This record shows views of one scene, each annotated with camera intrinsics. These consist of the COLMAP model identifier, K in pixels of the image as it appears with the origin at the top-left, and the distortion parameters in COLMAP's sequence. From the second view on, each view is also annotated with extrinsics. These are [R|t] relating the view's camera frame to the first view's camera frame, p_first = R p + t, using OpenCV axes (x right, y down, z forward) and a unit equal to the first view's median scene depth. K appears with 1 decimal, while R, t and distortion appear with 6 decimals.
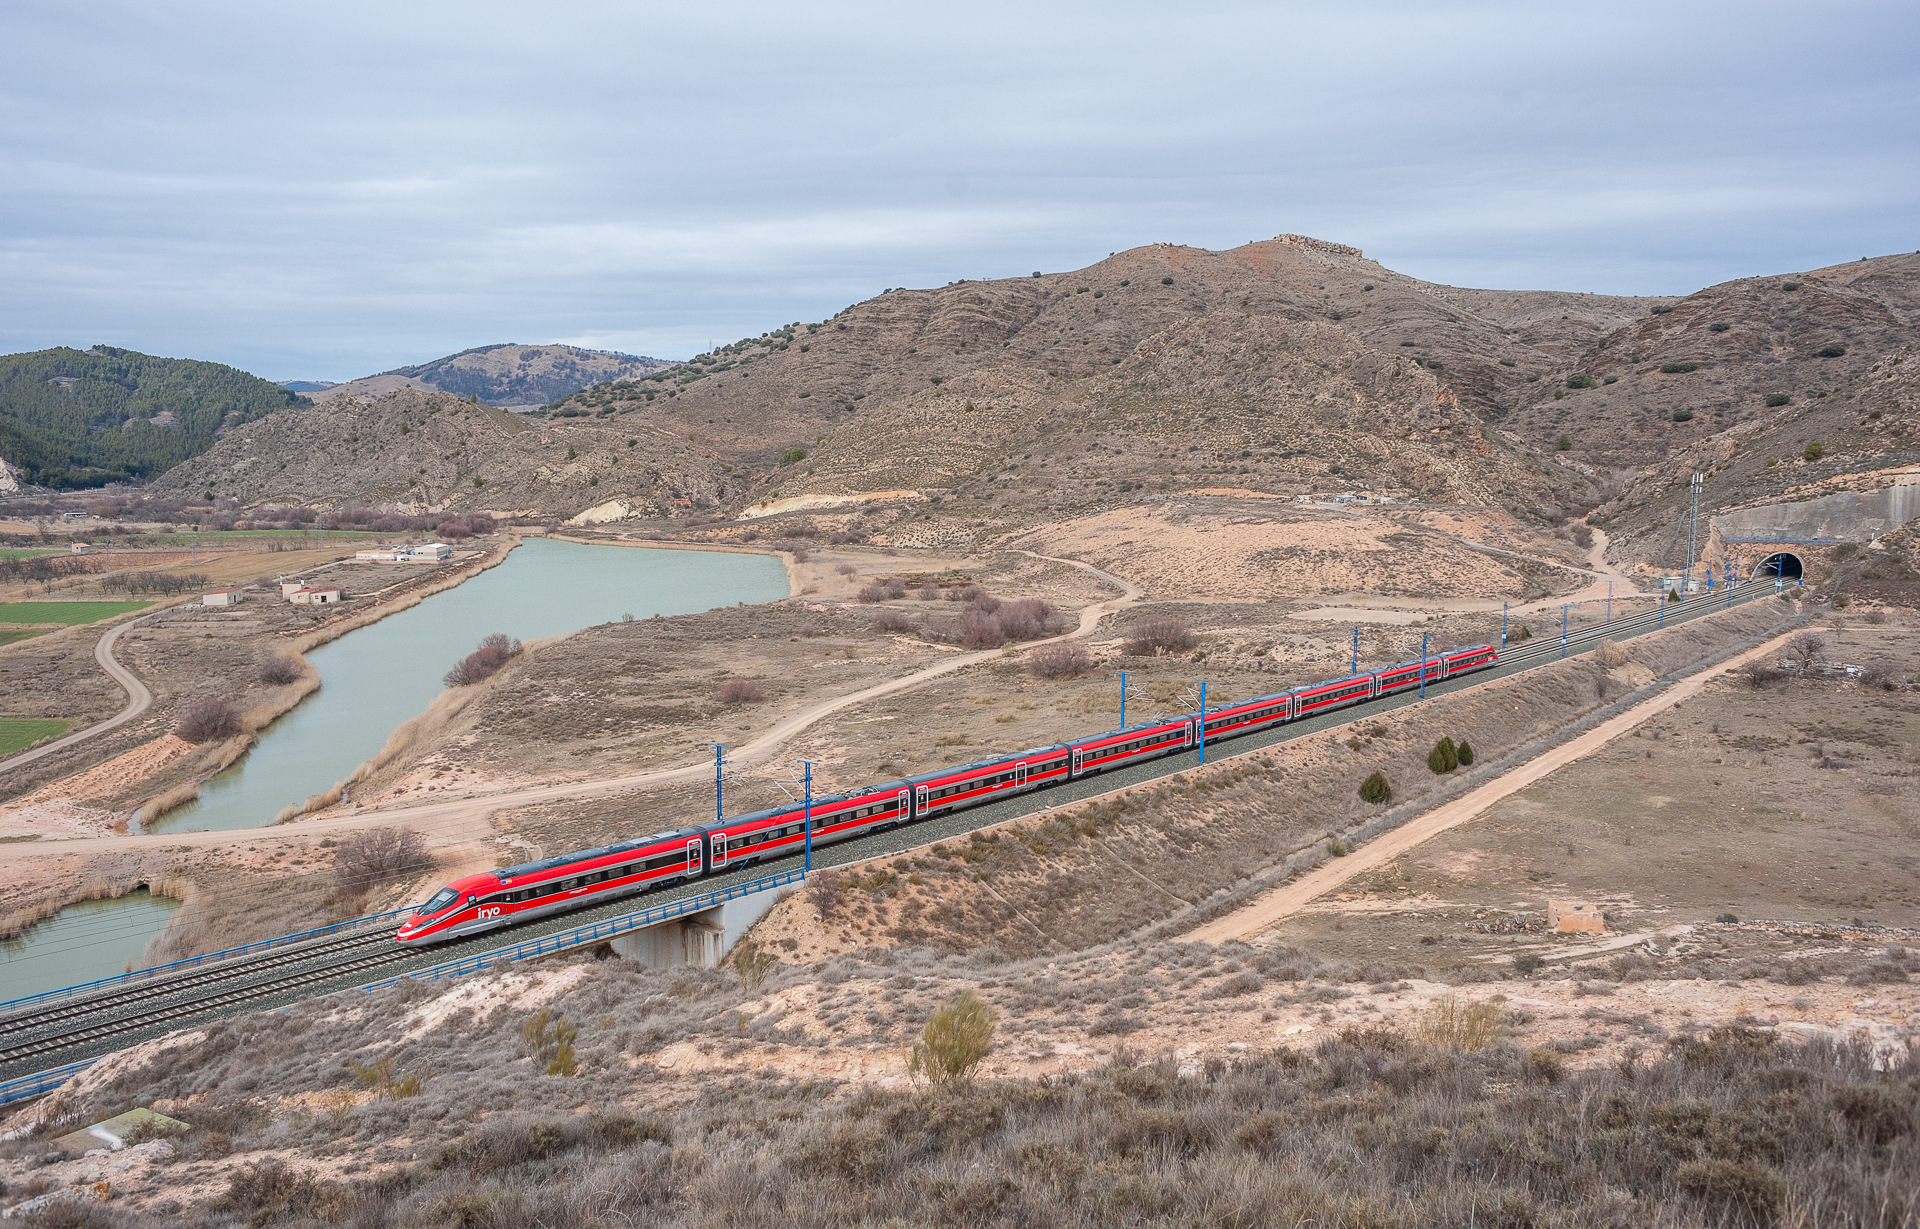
lens RADIAL K [[1656.9, 0, 959.4], [0, 1656.9, 609.6], [0, 0, 1]] dist [0.014774, 0.028109]
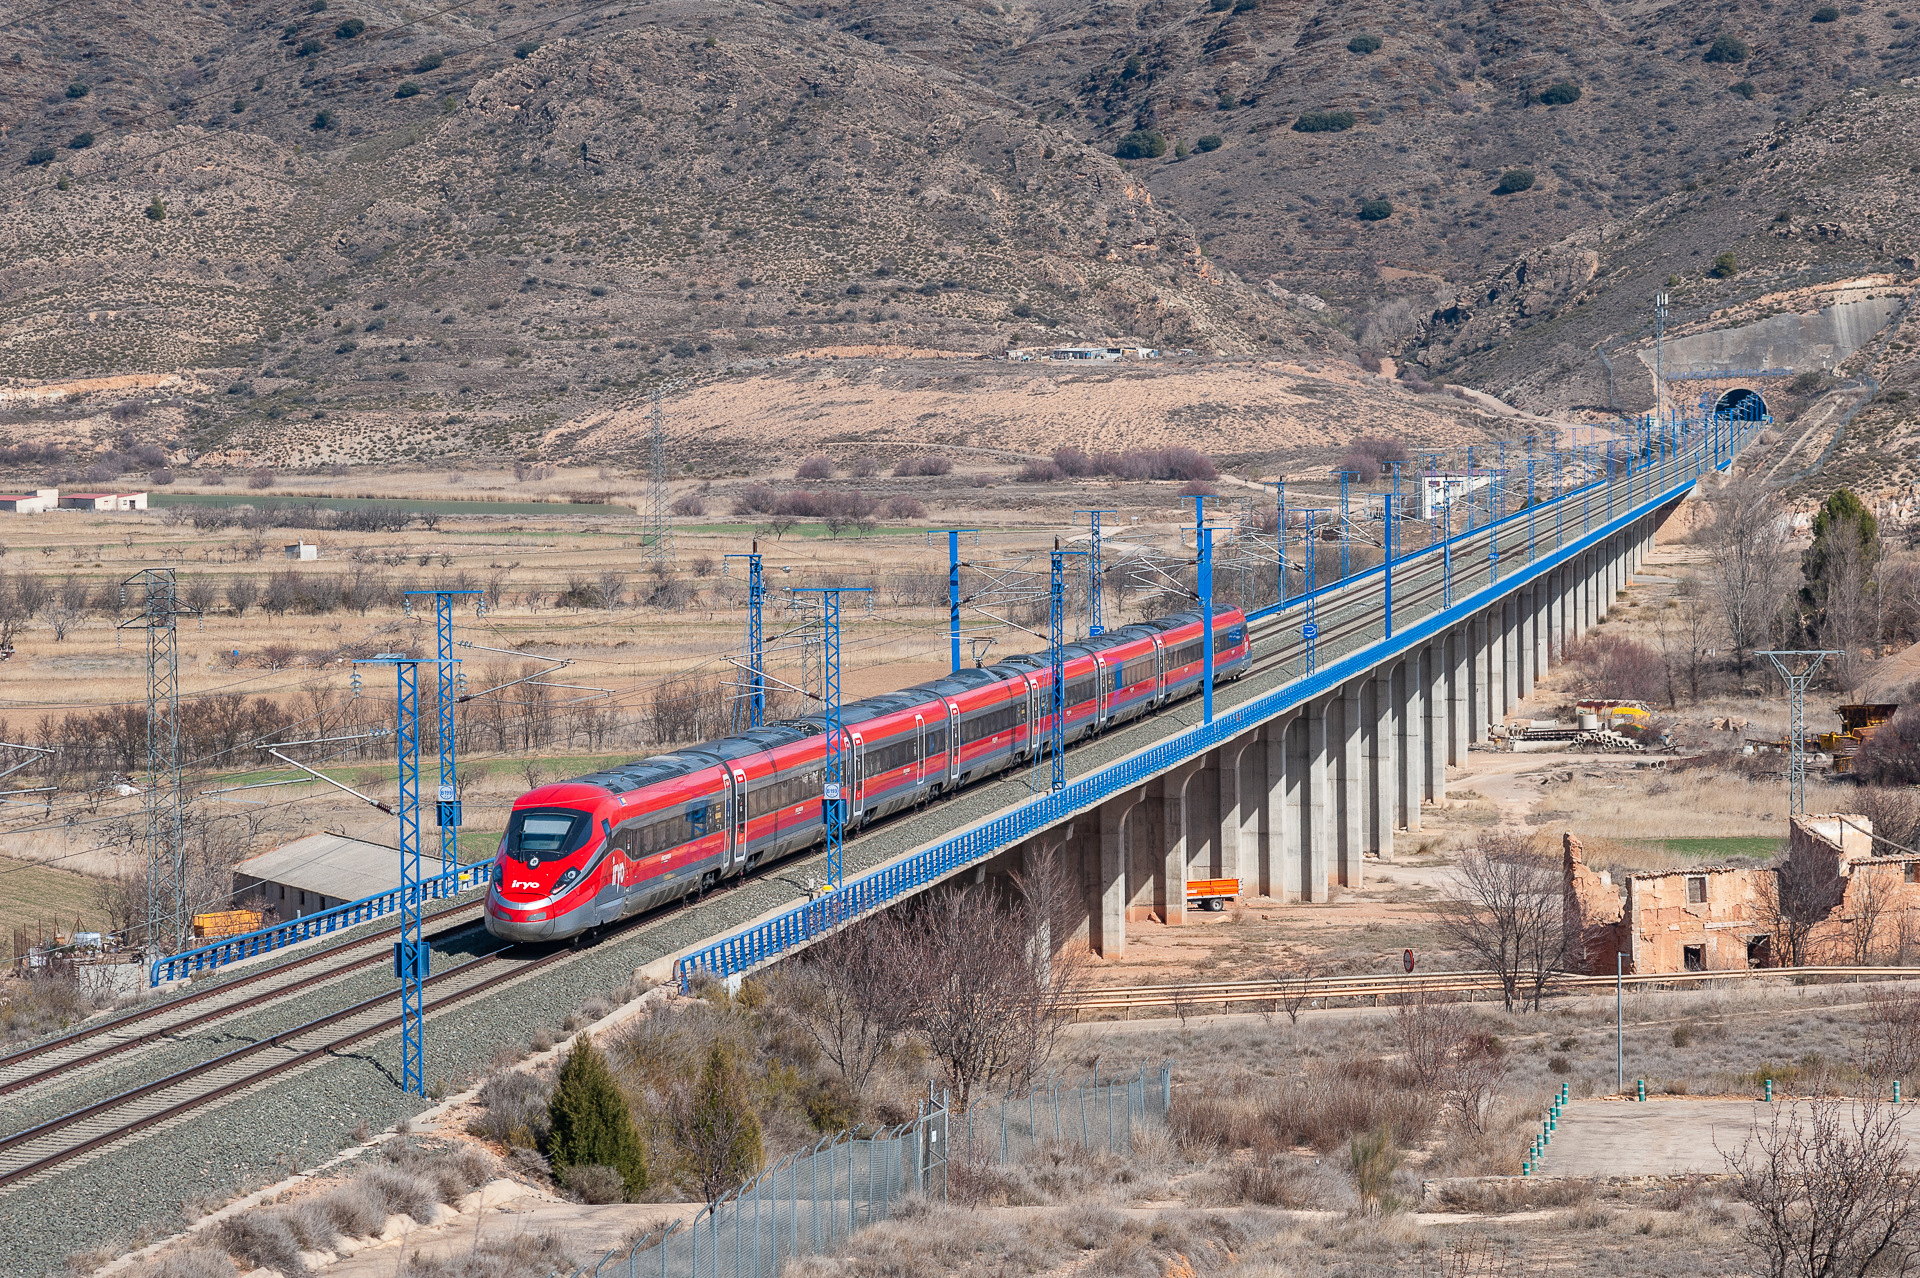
lens RADIAL K [[7465.2, 0, 960.3], [0, 7465.2, 640.2], [0, 0, 1]] dist [0.404783, 0.000000]
pose [[0.871901, -0.044970, 0.487612, -1.157775], [0.069517, 0.997056, -0.032350, 0.128307], [-0.484722, 0.062103, 0.872461, -1.429634]]
